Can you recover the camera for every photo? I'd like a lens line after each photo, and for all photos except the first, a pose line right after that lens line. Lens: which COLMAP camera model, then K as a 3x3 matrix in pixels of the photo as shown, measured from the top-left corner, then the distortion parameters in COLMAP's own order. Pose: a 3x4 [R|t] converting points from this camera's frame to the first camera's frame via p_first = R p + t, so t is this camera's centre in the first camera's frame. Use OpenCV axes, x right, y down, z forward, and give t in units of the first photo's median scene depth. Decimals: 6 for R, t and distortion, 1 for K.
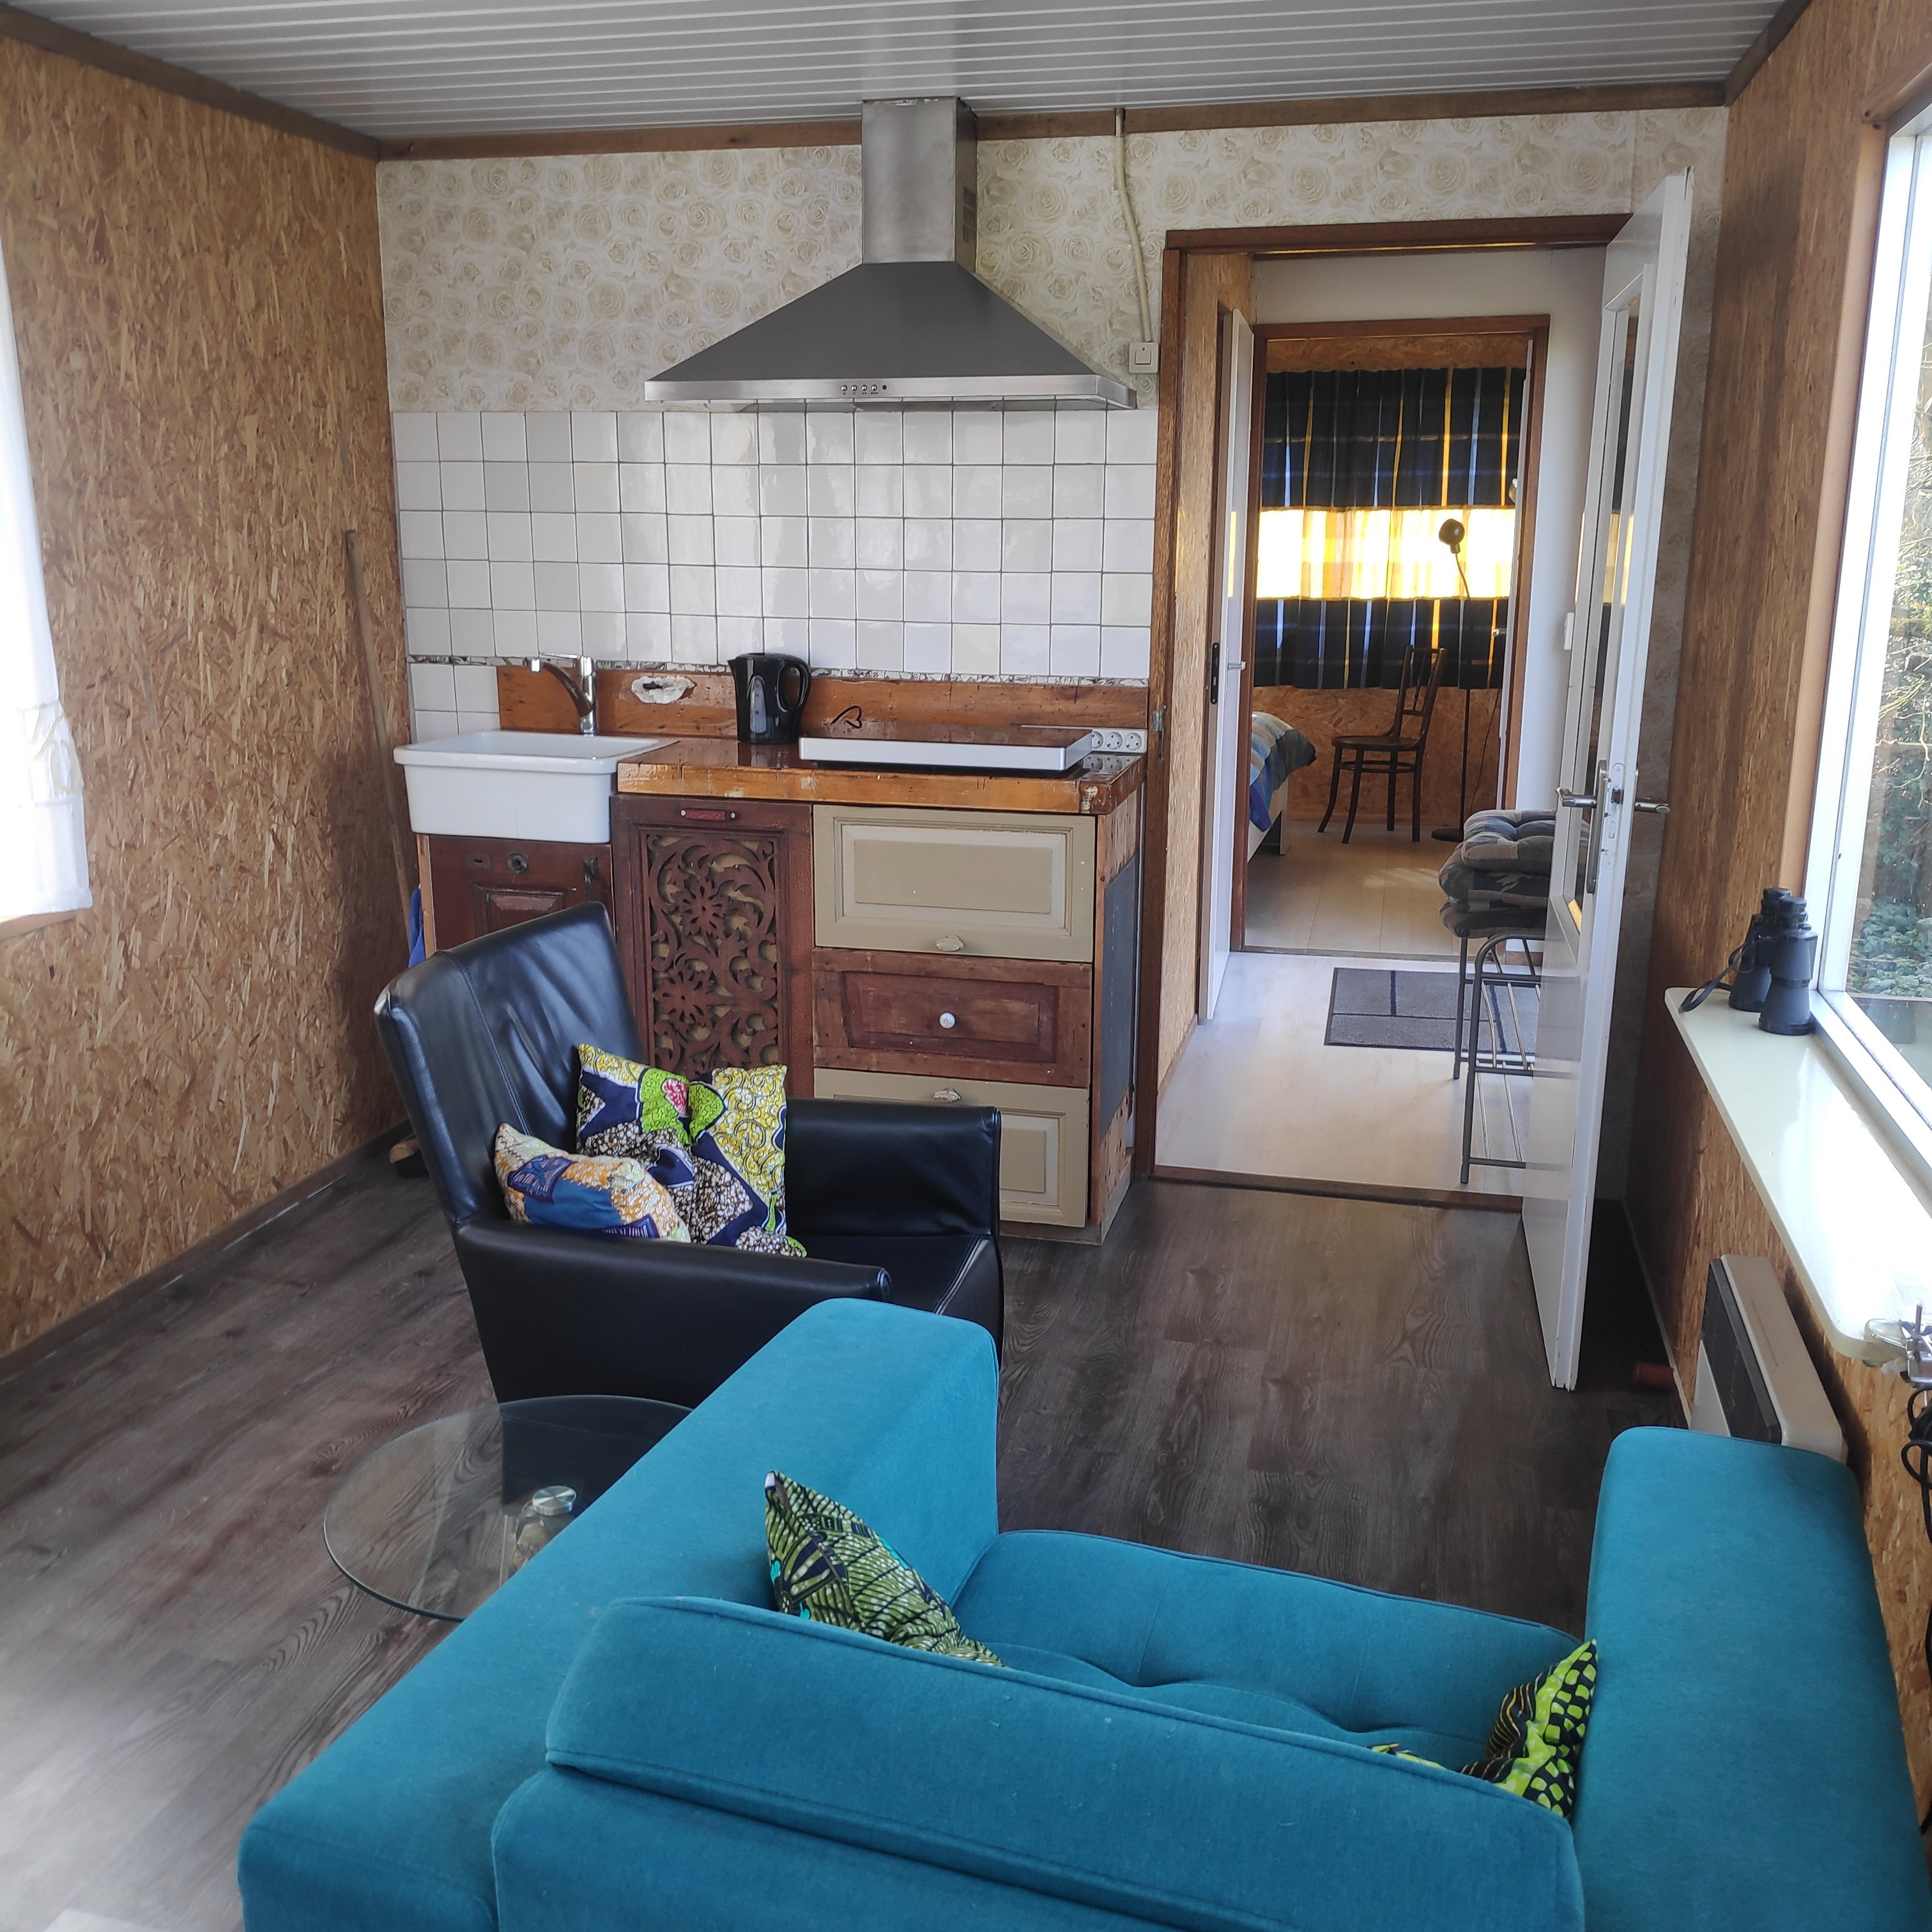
lens RADIAL K [[1833.1, 0, 968.8], [0, 1833.1, 968.9], [0, 0, 1]] dist [0.022617, 0.000000]
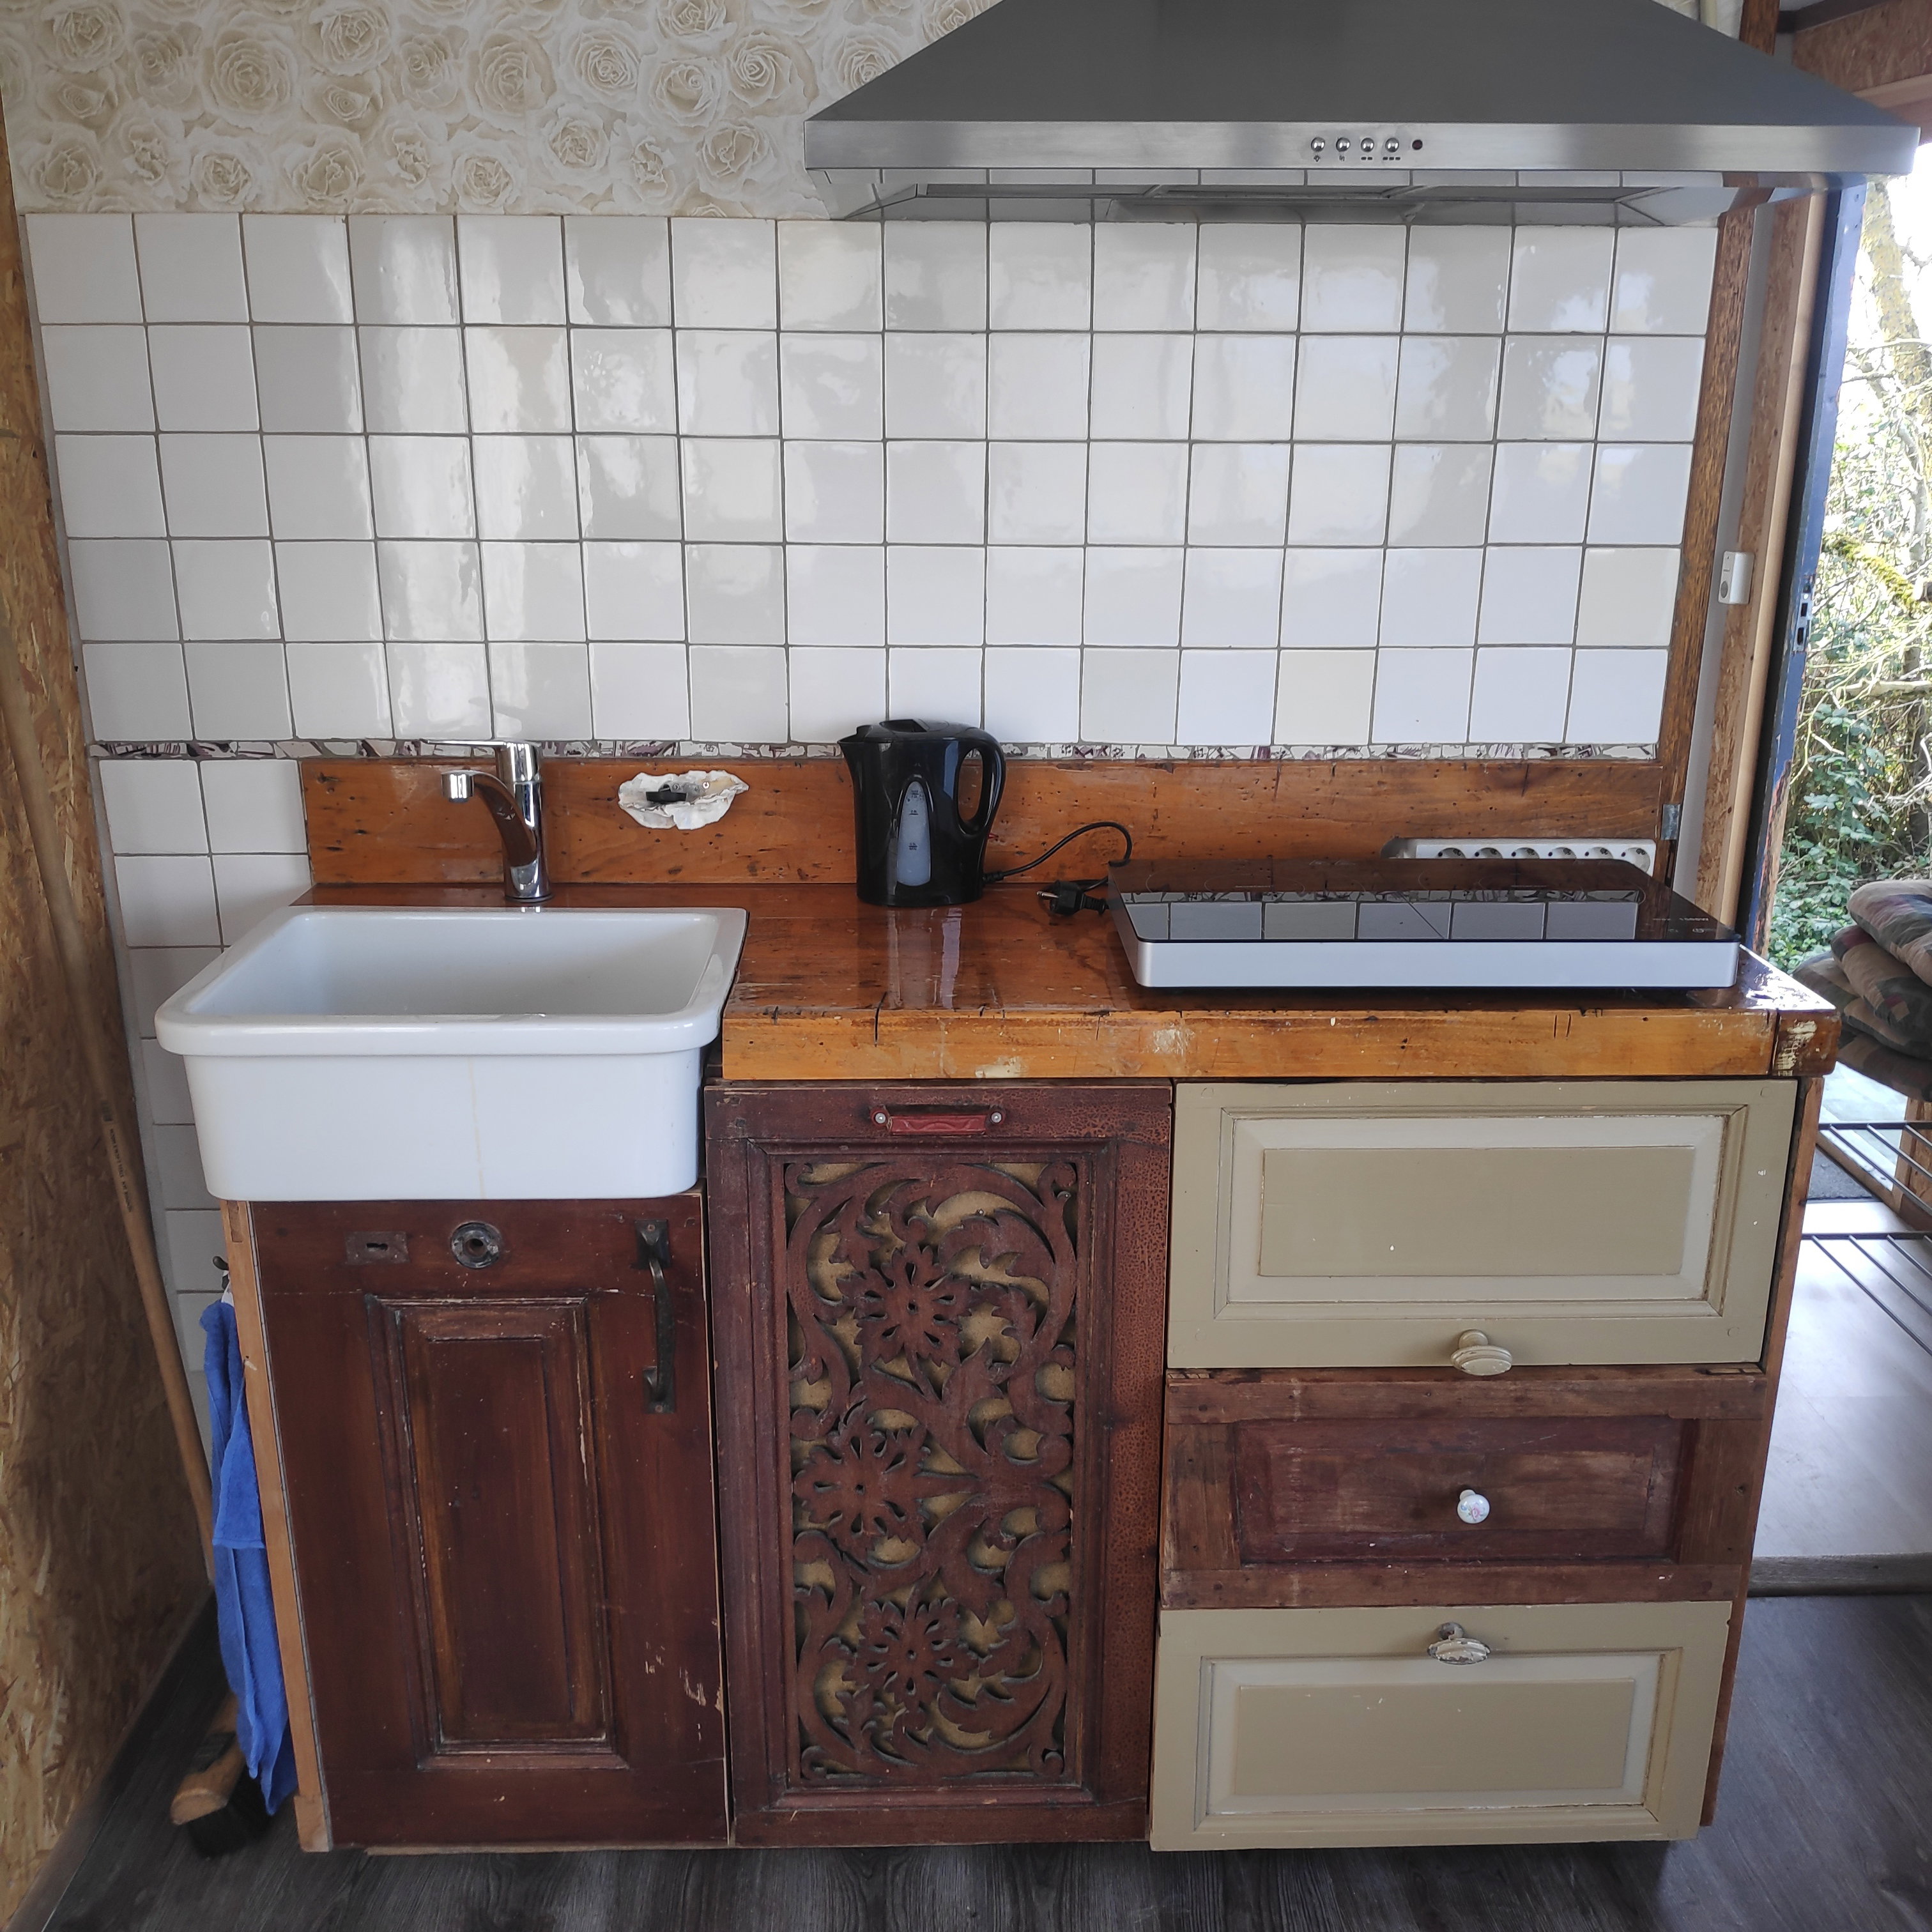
lens RADIAL K [[1920.3, 0, 961.3], [0, 1920.3, 961.7], [0, 0, 1]] dist [0.014390, 0.000000]
pose [[0.968190, -0.077256, 0.237990, -0.236568], [0.066003, 0.996308, 0.054906, -0.142527], [-0.241354, -0.037451, 0.969714, 0.522821]]
